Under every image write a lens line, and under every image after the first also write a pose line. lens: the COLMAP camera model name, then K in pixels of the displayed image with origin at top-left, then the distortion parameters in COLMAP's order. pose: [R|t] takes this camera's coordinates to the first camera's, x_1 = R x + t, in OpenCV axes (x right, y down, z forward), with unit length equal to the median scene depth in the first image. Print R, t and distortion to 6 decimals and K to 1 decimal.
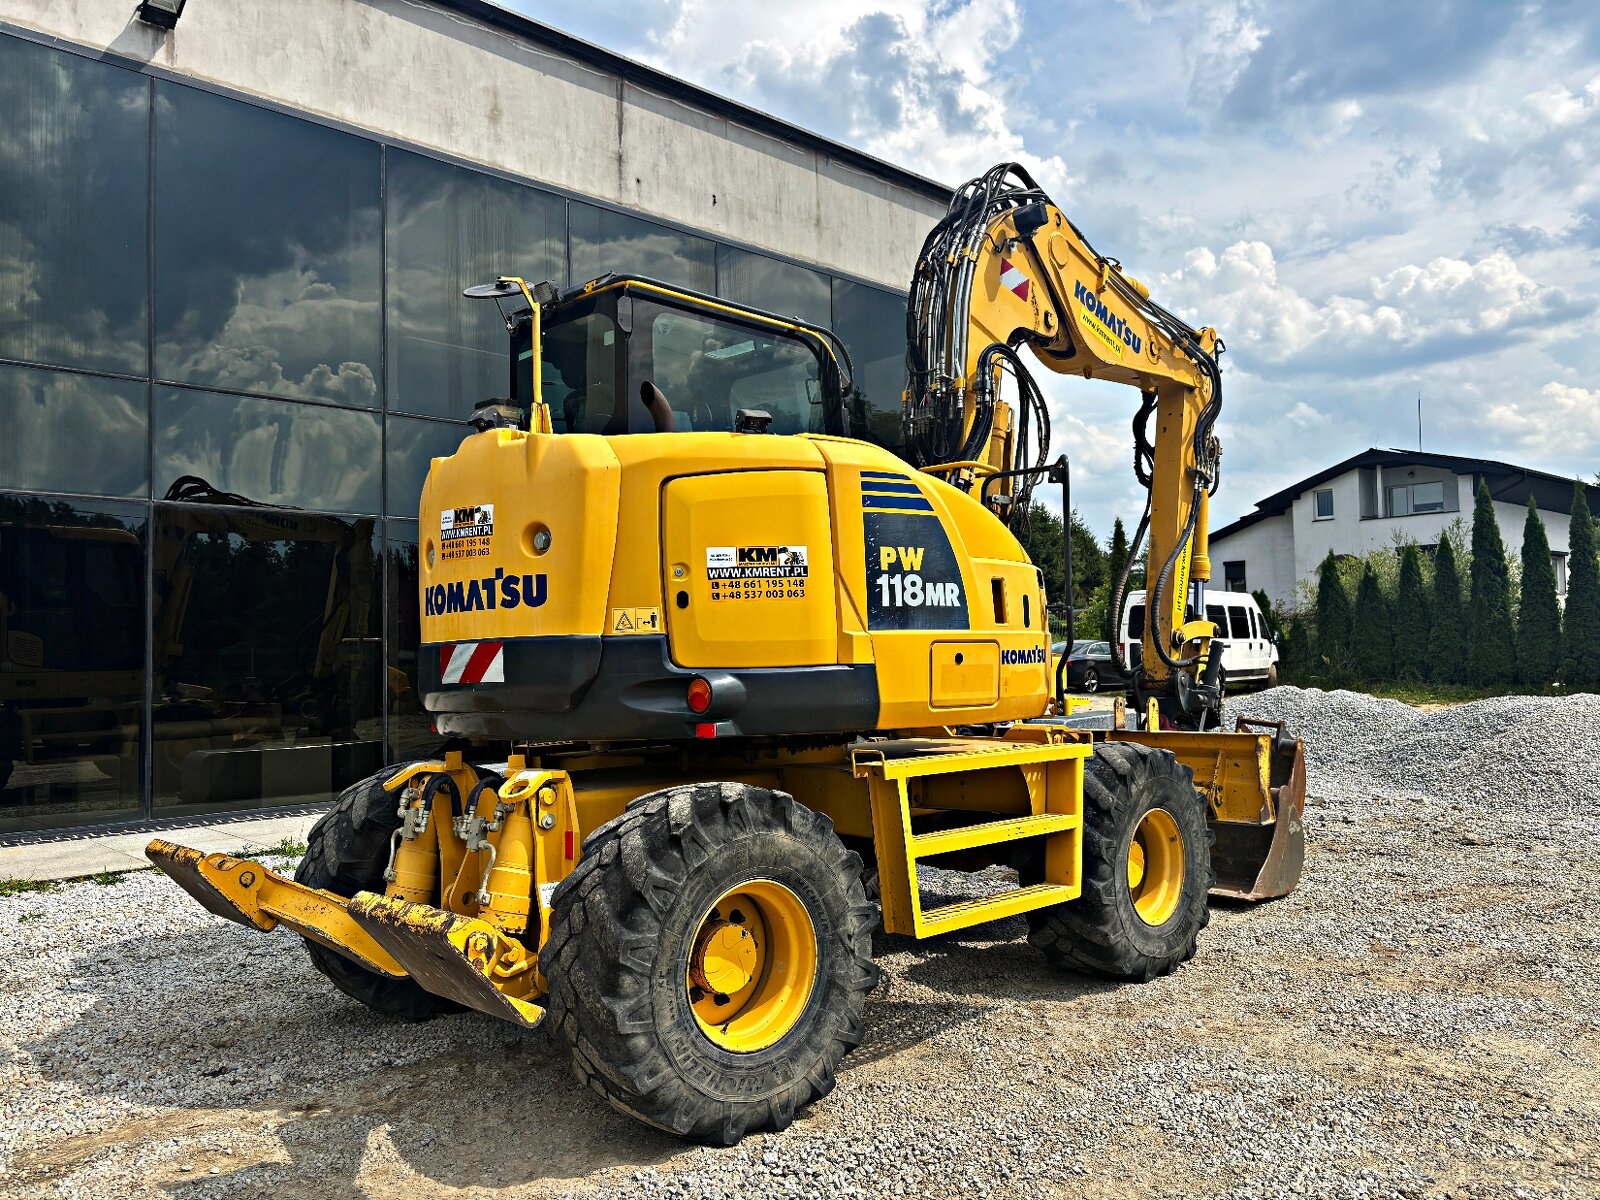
lens RADIAL K [[1215.7, 0, 789.8], [0, 1215.7, 577.5], [0, 0, 1]] dist [0.047082, -0.049168]
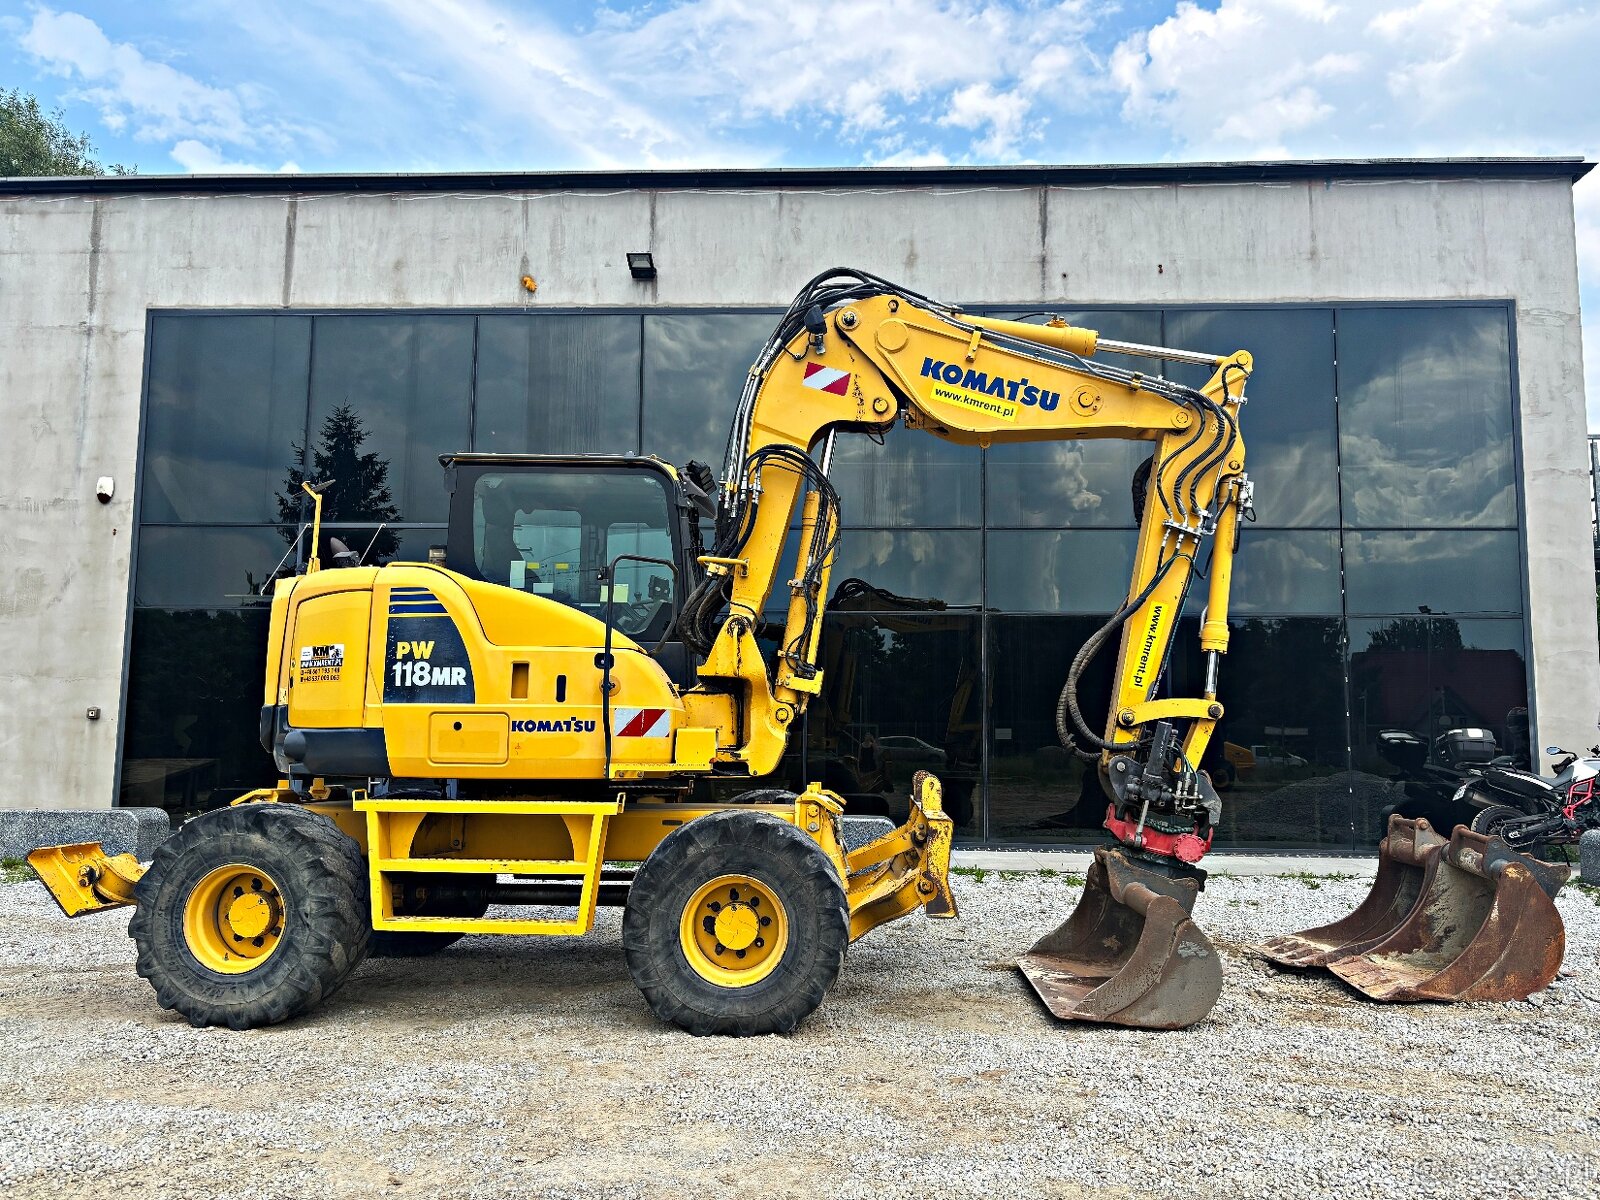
lens RADIAL K [[1215.7, 0, 801.5], [0, 1215.7, 584.9], [0, 0, 1]] dist [0.047082, -0.049168]
pose [[0.685075, -0.063639, -0.725687, 1.291124], [0.022146, 0.997536, -0.066572, 0.011321], [0.728136, 0.029536, 0.684796, 0.355362]]
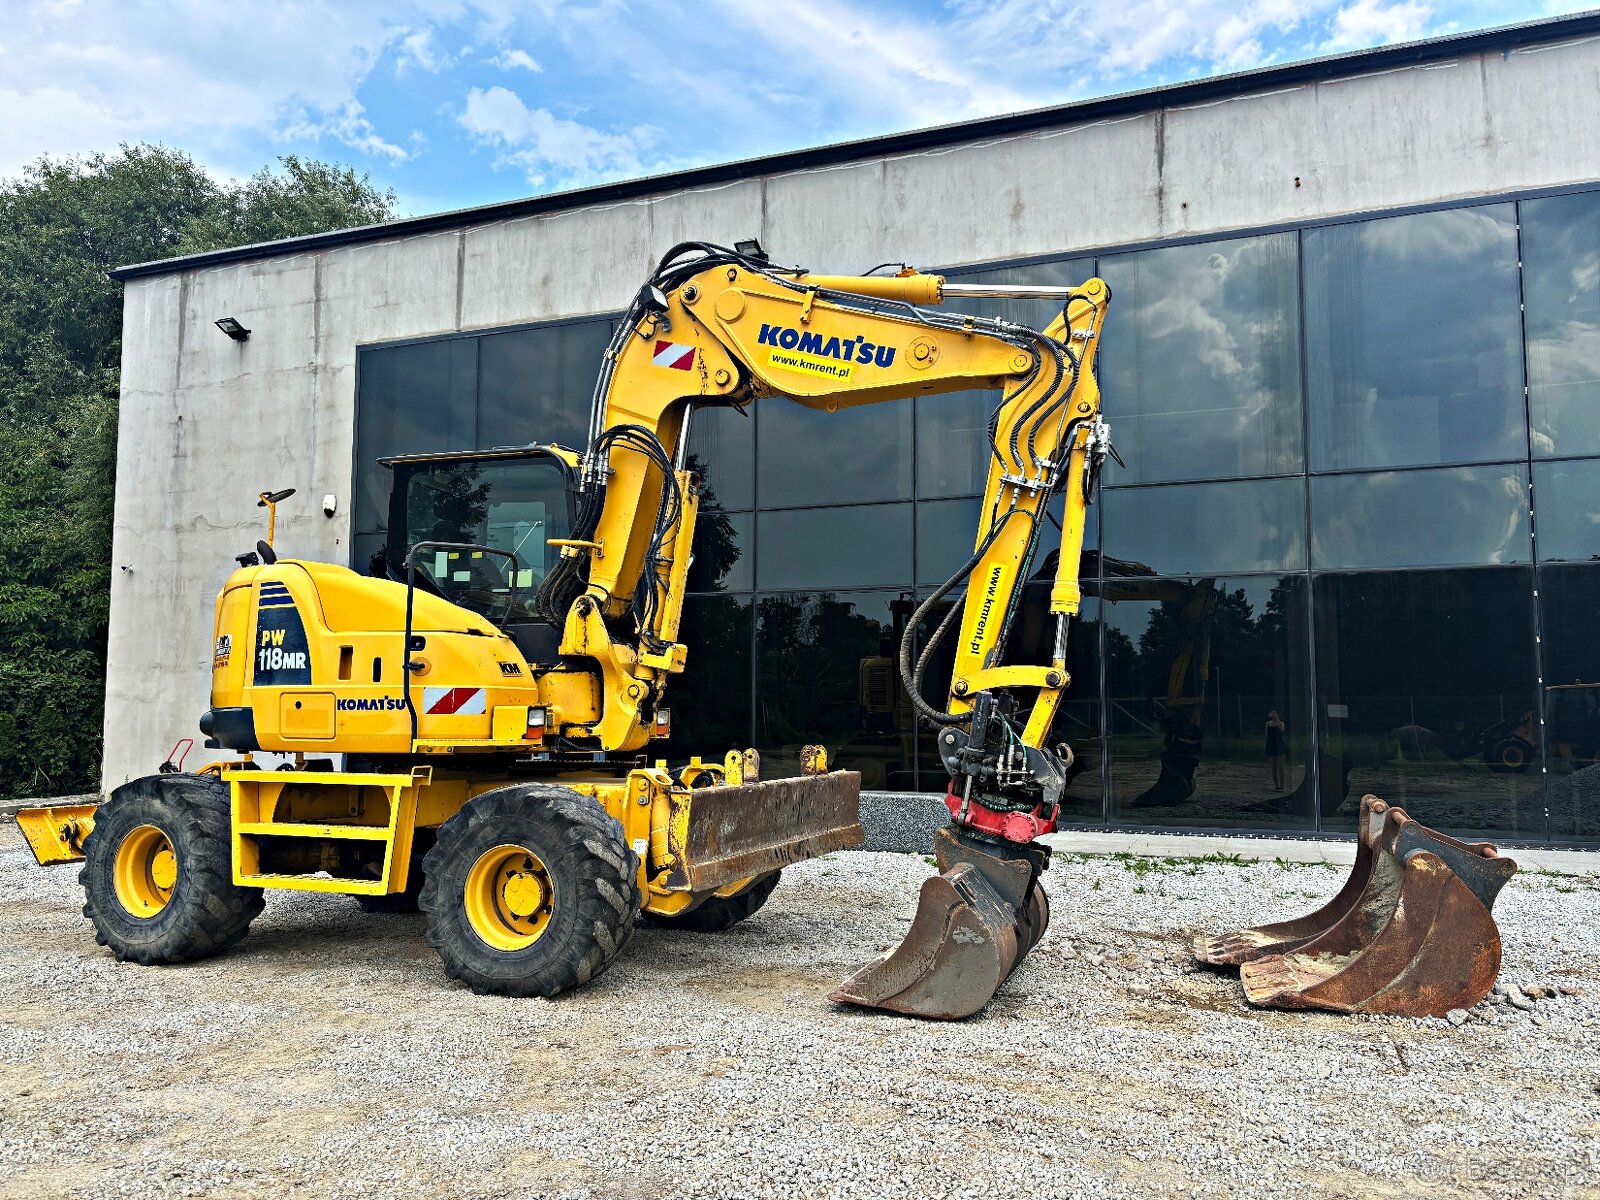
lens RADIAL K [[1215.7, 0, 803.5], [0, 1215.7, 589.2], [0, 0, 1]] dist [0.047082, -0.049168]
pose [[0.424358, -0.071851, -0.902639, 1.641161], [0.047346, 0.997244, -0.057123, 0.039618], [0.904256, -0.018495, 0.426591, 0.887495]]
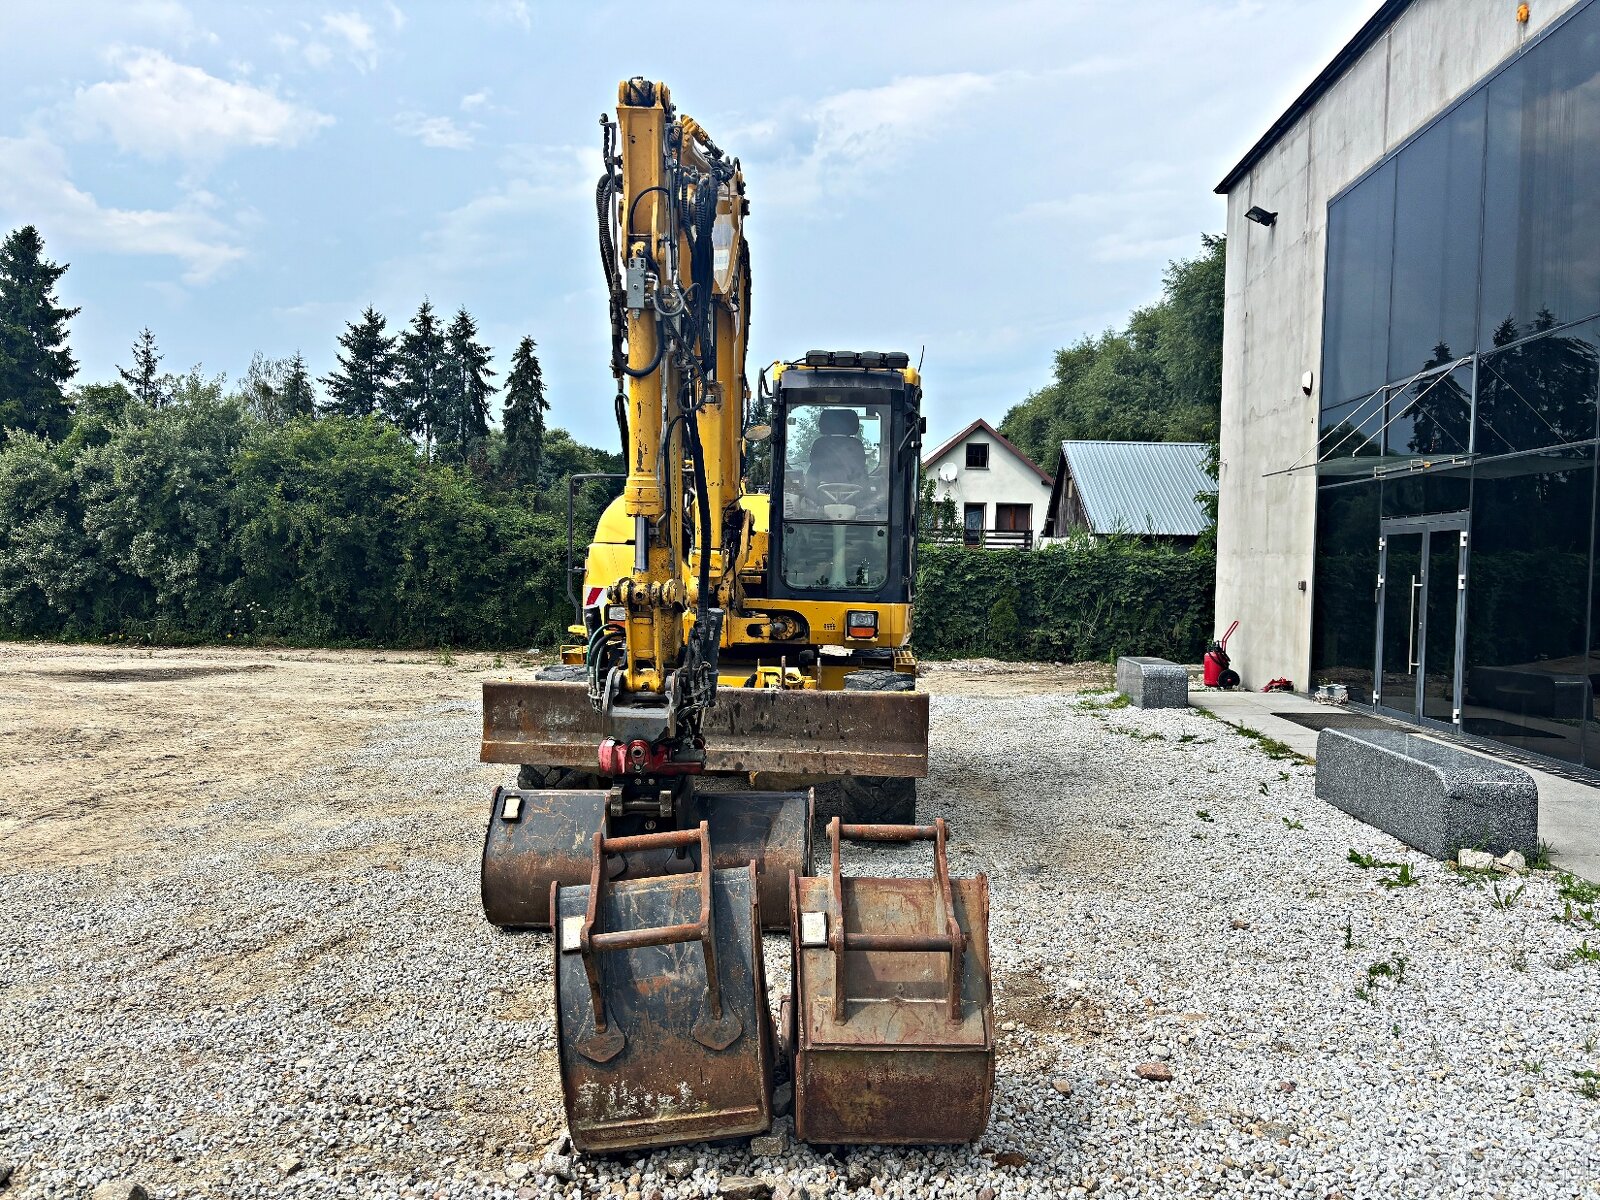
lens RADIAL K [[1215.7, 0, 813.3], [0, 1215.7, 613.6], [0, 0, 1]] dist [0.047082, -0.049168]
pose [[-0.726780, 0.029968, -0.686216, 1.201784], [0.035112, 0.999363, 0.006456, 0.090825], [0.685972, -0.019403, -0.727369, 2.598782]]
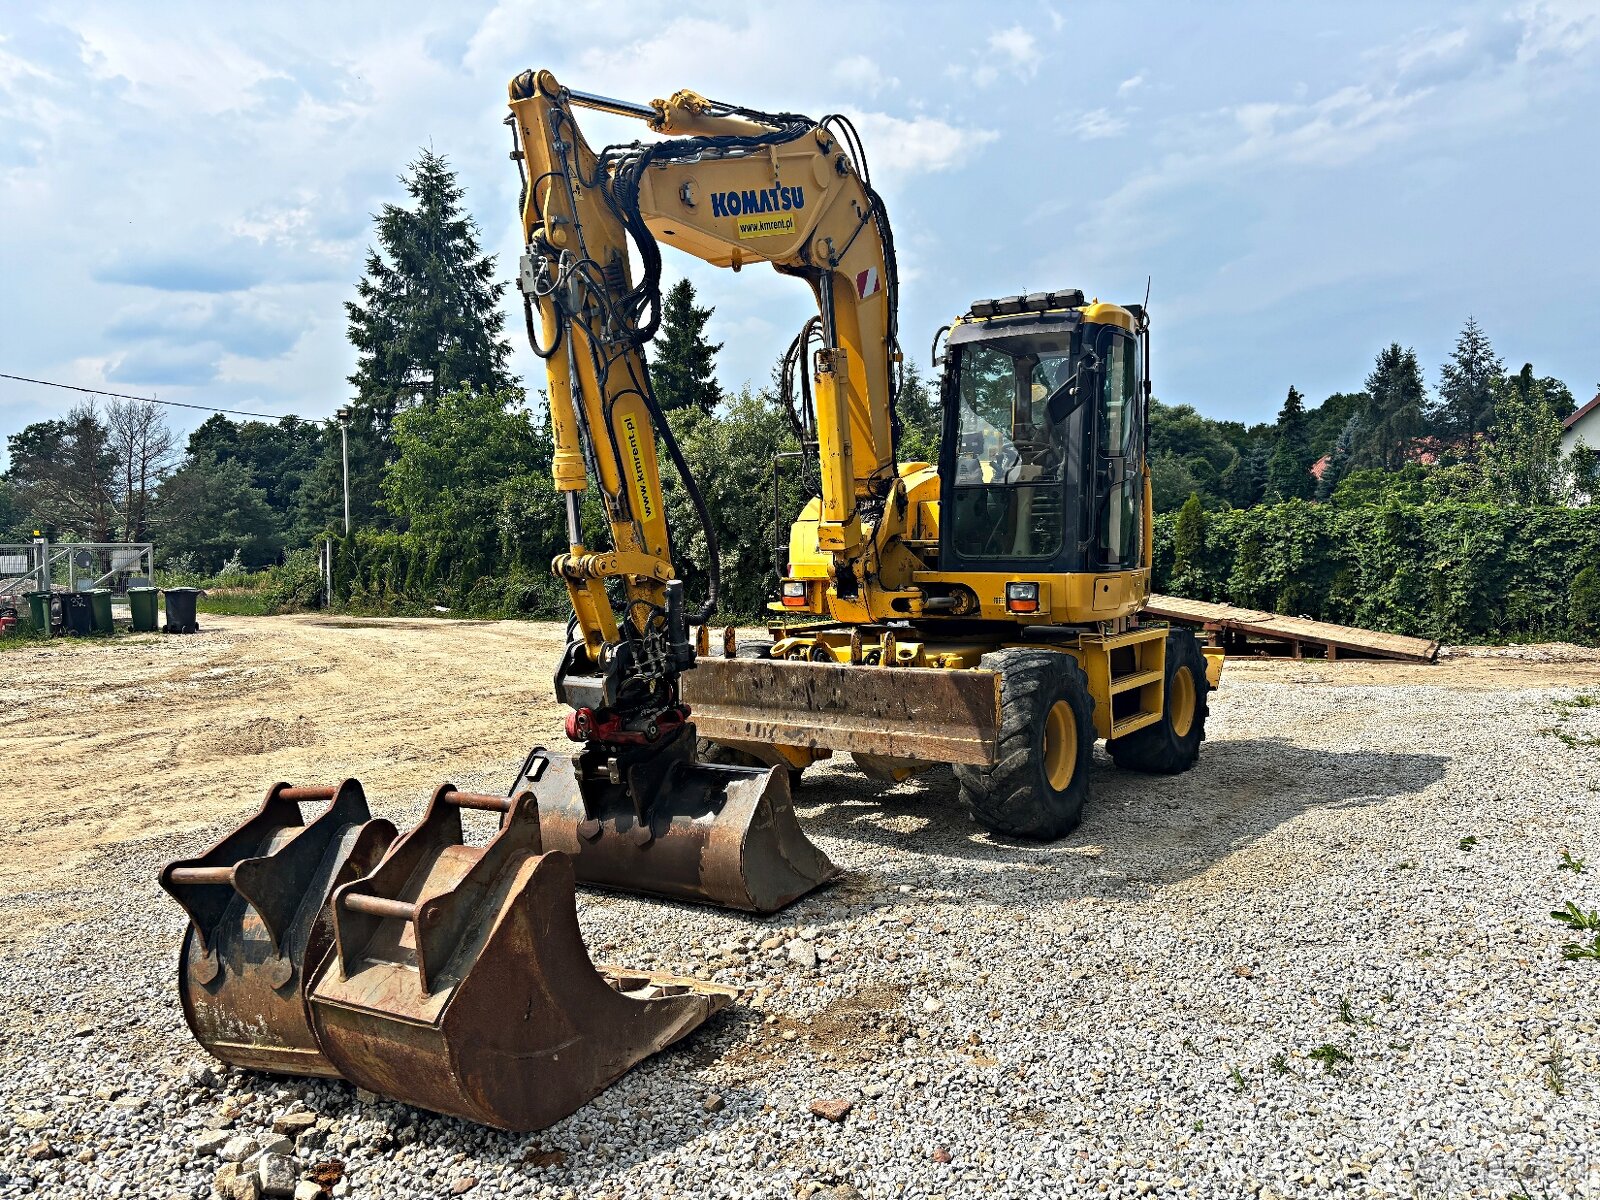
lens RADIAL K [[1215.7, 0, 792.2], [0, 1215.7, 600.2], [0, 0, 1]] dist [0.047082, -0.049168]
pose [[-0.976311, 0.041258, -0.212401, 0.608007], [0.045242, 0.998879, -0.013932, 0.131177], [0.211588, -0.023211, -0.977083, 2.848830]]
